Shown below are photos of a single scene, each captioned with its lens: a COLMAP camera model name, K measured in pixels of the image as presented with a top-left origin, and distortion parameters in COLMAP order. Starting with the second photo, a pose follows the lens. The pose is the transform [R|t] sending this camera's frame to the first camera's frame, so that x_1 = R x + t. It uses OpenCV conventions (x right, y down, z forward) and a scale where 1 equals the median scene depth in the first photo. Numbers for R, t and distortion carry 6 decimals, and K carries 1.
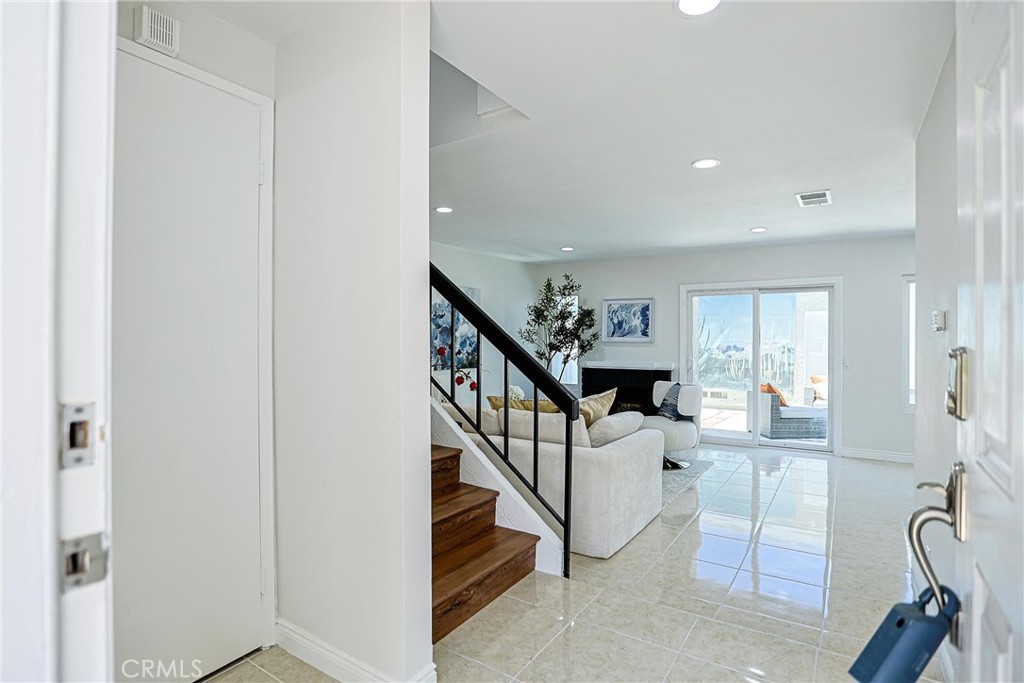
lens RADIAL K [[504.3, 0, 533.9], [0, 504.3, 341.6], [0, 0, 1]] dist [-0.028499, 0.007083]
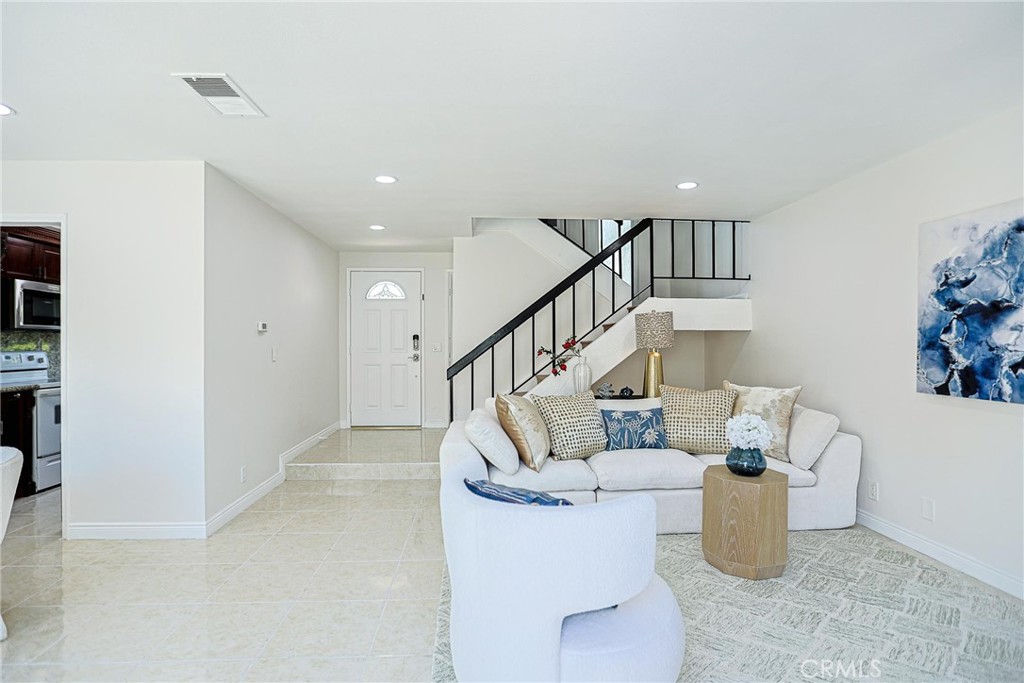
lens RADIAL K [[504.3, 0, 505.5], [0, 504.3, 339.1], [0, 0, 1]] dist [-0.028499, 0.007083]
pose [[-0.806774, -0.007207, -0.590817, 0.369299], [-0.005172, 0.999973, -0.005136, 0.005789], [0.590838, -0.001088, -0.806789, 0.948737]]
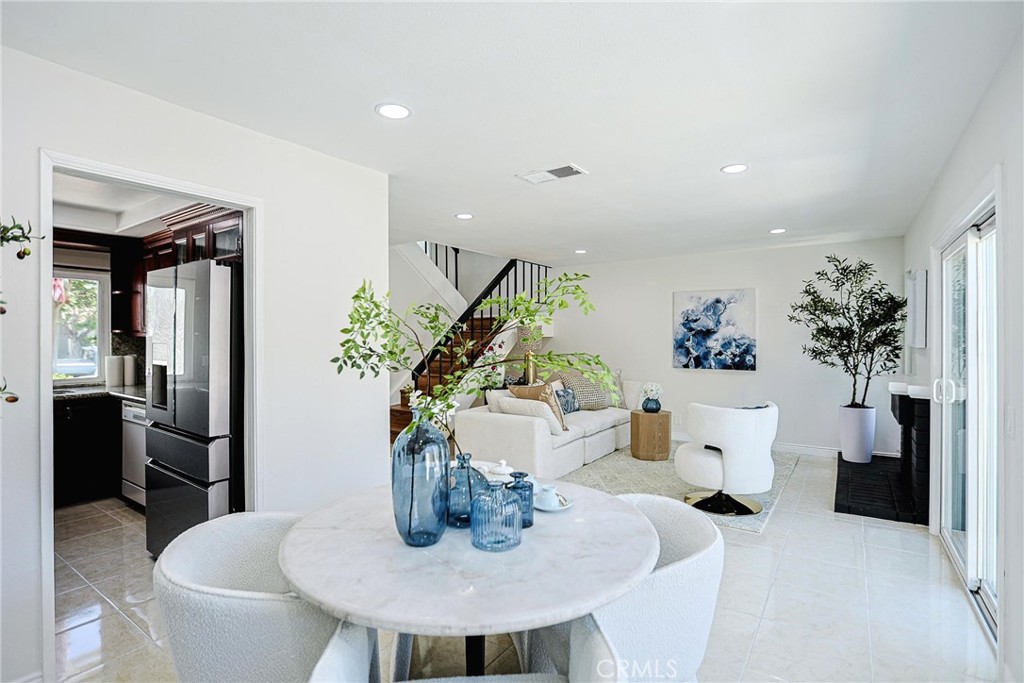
lens RADIAL K [[504.3, 0, 526.8], [0, 504.3, 336.1], [0, 0, 1]] dist [-0.028499, 0.007083]
pose [[-0.012708, -0.004874, -0.999907, 0.799475], [-0.005285, 0.999974, -0.004807, -0.006948], [0.999905, 0.005224, -0.012733, 0.540650]]
